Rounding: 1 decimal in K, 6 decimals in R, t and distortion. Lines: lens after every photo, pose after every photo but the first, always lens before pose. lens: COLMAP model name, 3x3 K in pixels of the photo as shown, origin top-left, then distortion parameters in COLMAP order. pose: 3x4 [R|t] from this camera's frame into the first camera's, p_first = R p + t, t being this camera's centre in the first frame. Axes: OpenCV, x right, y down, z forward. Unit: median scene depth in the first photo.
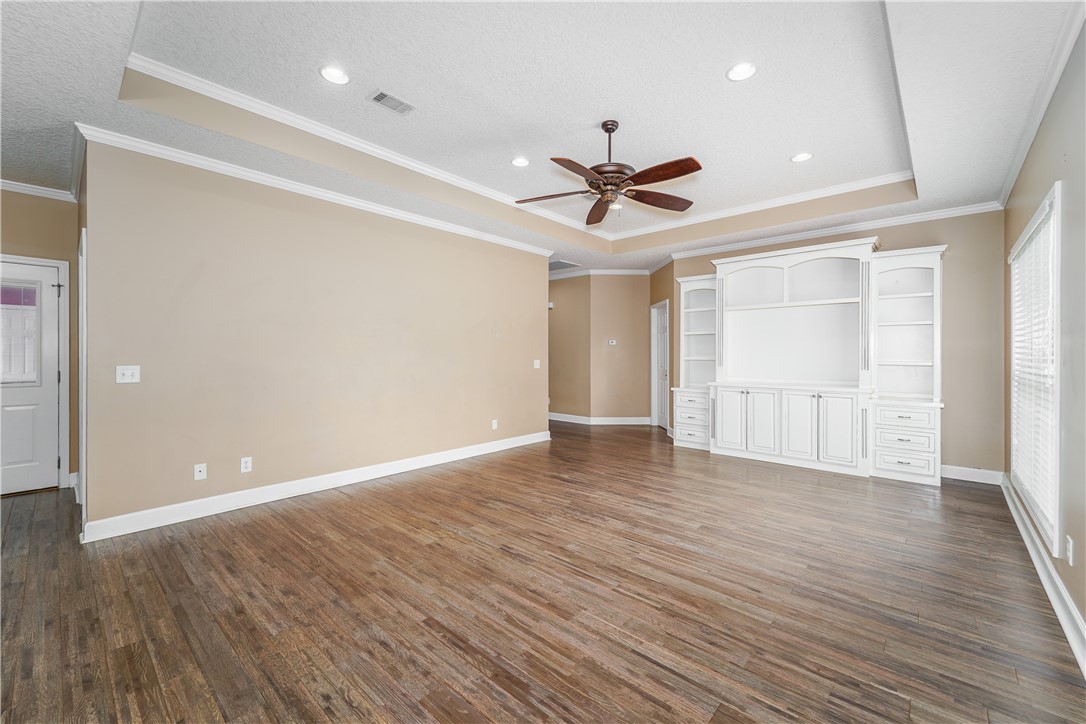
lens RADIAL K [[435.6, 0, 542.6], [0, 435.6, 357.7], [0, 0, 1]] dist [0.010471, -0.001401]
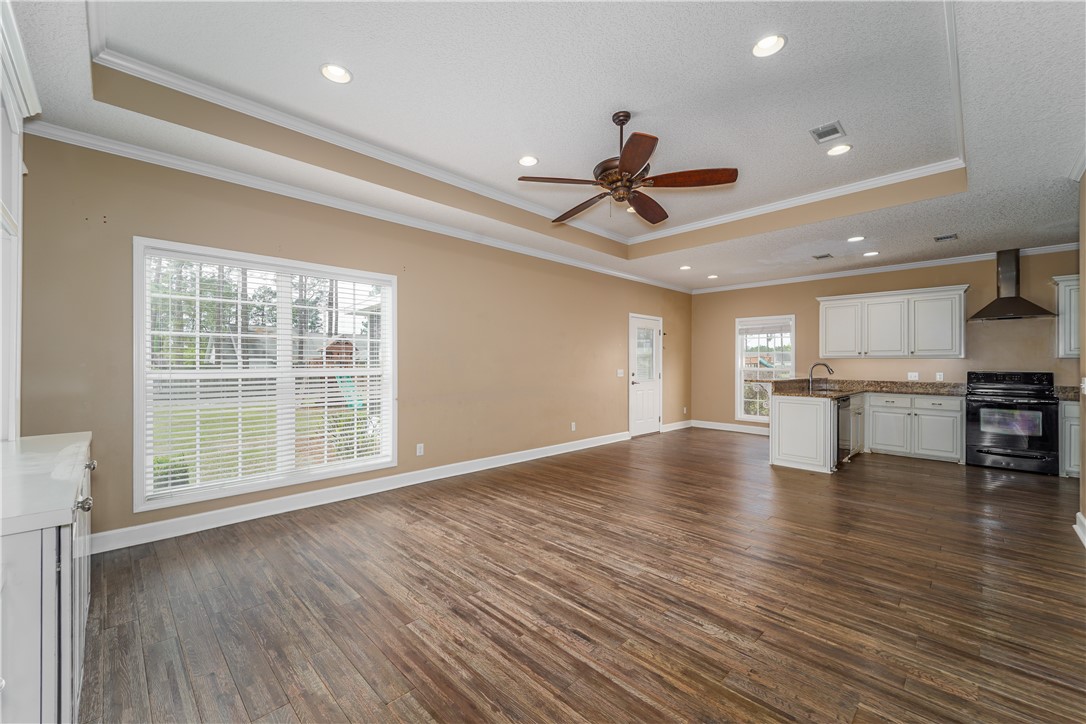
lens RADIAL K [[435.6, 0, 542.3], [0, 435.6, 358.1], [0, 0, 1]] dist [0.010471, -0.001401]
pose [[-0.998586, -0.001939, 0.053122, 0.268486], [-0.002473, 0.999947, -0.009984, -0.010029], [-0.053100, -0.010102, -0.998538, 1.923906]]
